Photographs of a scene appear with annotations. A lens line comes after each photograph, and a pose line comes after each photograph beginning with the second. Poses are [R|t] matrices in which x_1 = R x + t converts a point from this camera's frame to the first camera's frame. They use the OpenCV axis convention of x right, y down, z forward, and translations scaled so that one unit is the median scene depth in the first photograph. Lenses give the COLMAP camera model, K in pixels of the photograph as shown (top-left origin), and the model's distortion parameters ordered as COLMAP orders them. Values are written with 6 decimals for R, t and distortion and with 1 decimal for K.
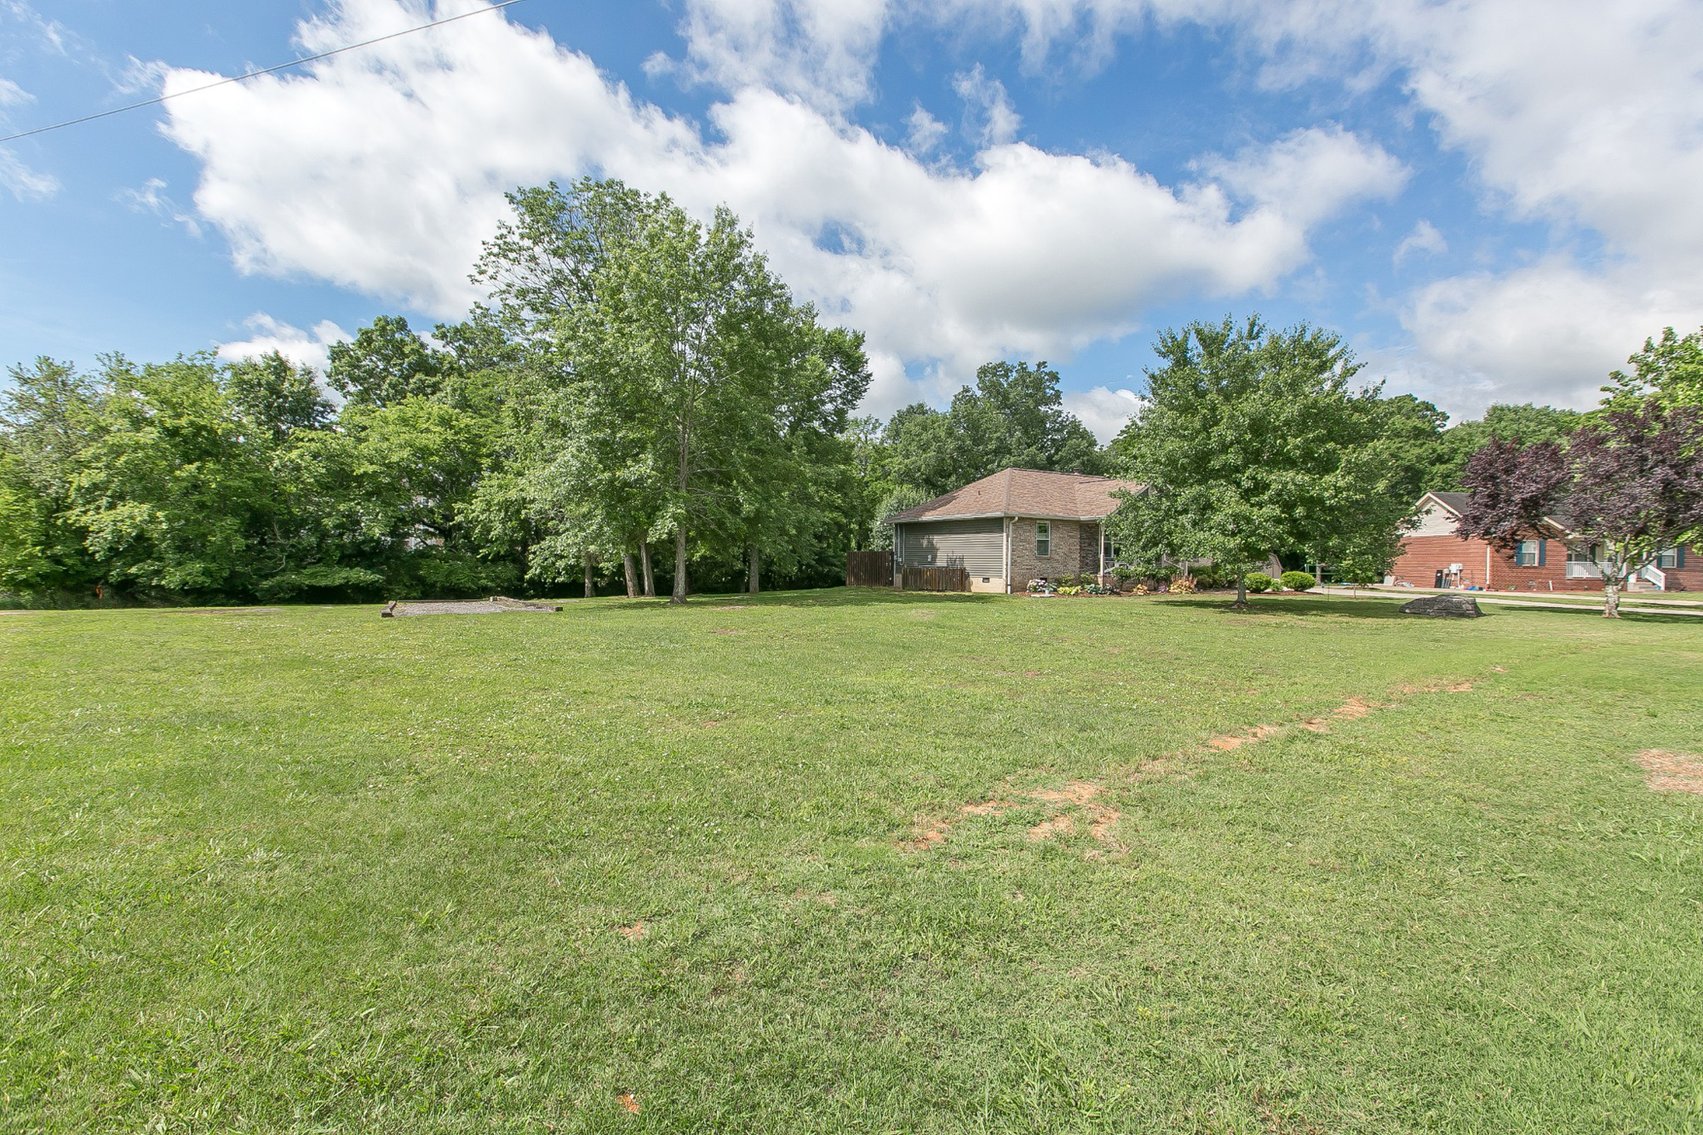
lens RADIAL K [[747.8, 0, 850.0], [0, 747.8, 561.0], [0, 0, 1]] dist [-0.000023, -0.000939]
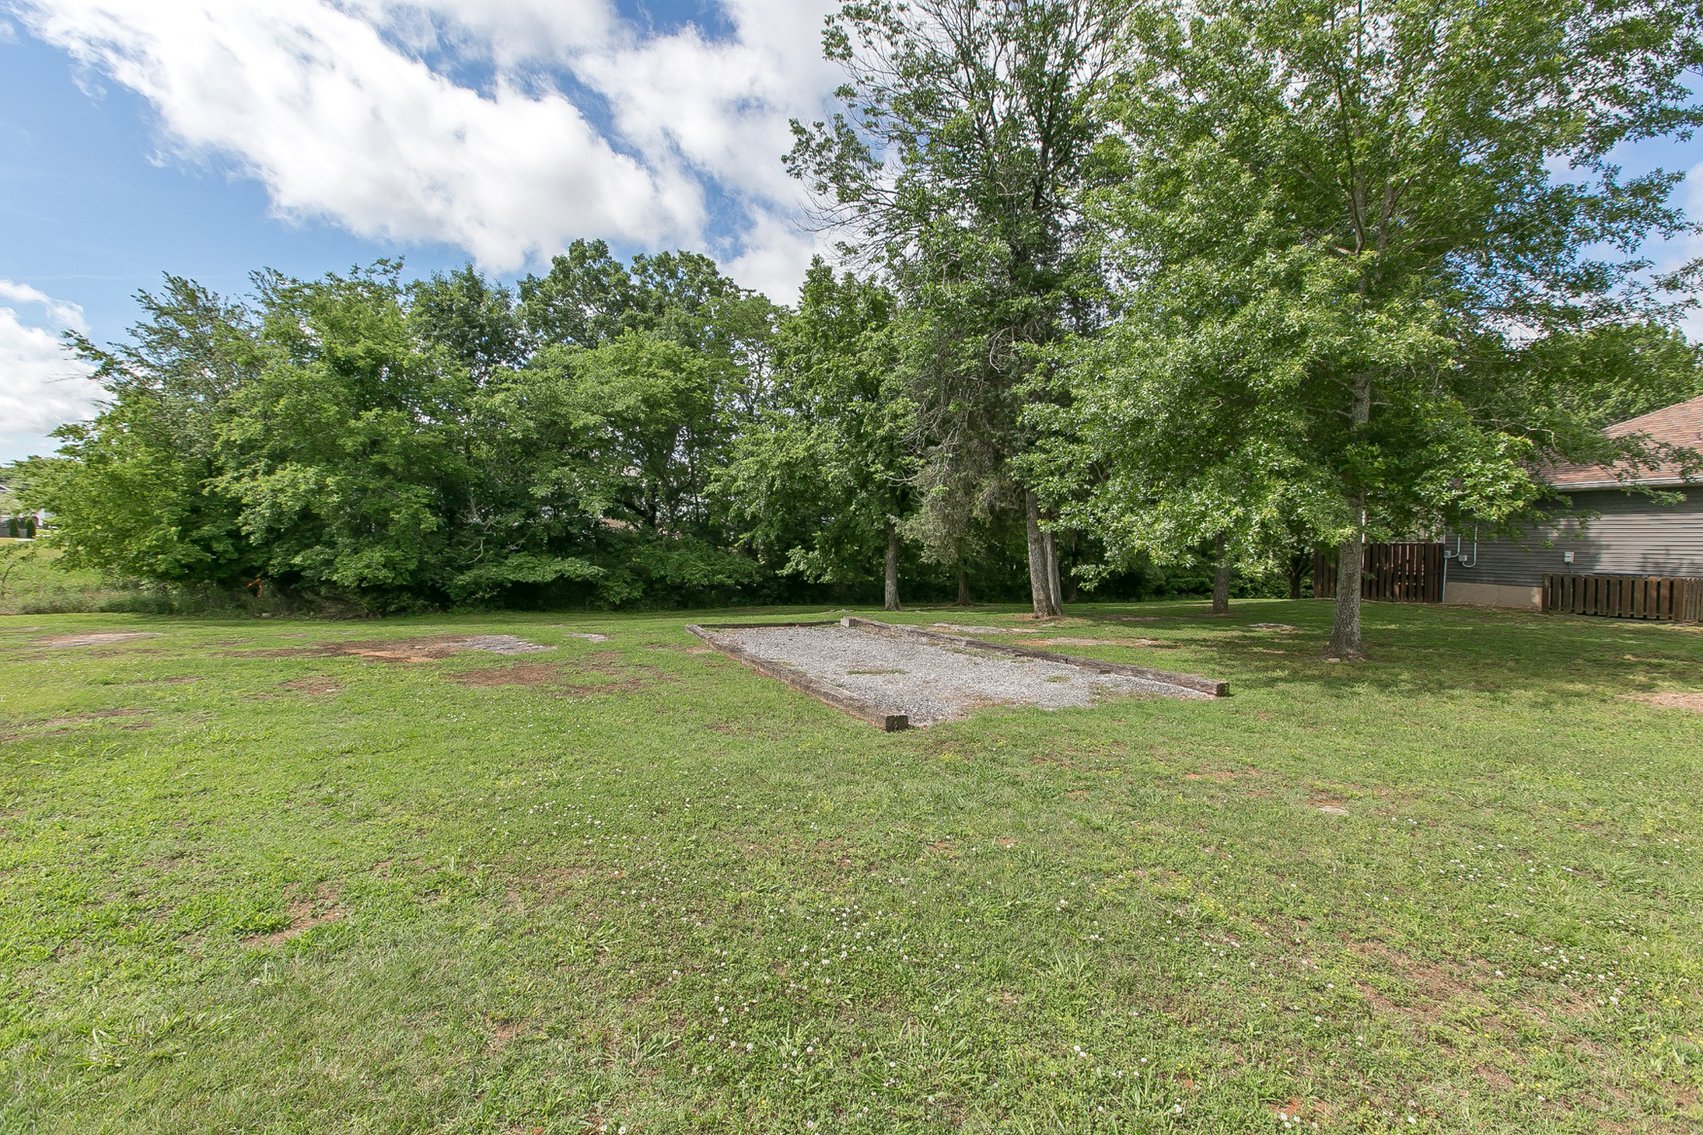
lens RADIAL K [[747.8, 0, 853.3], [0, 747.8, 567.3], [0, 0, 1]] dist [-0.000023, -0.000939]
pose [[0.990041, 0.014963, -0.139981, -0.322620], [-0.011254, 0.999565, 0.027251, -0.005699], [0.140328, -0.025404, 0.989779, 0.355604]]
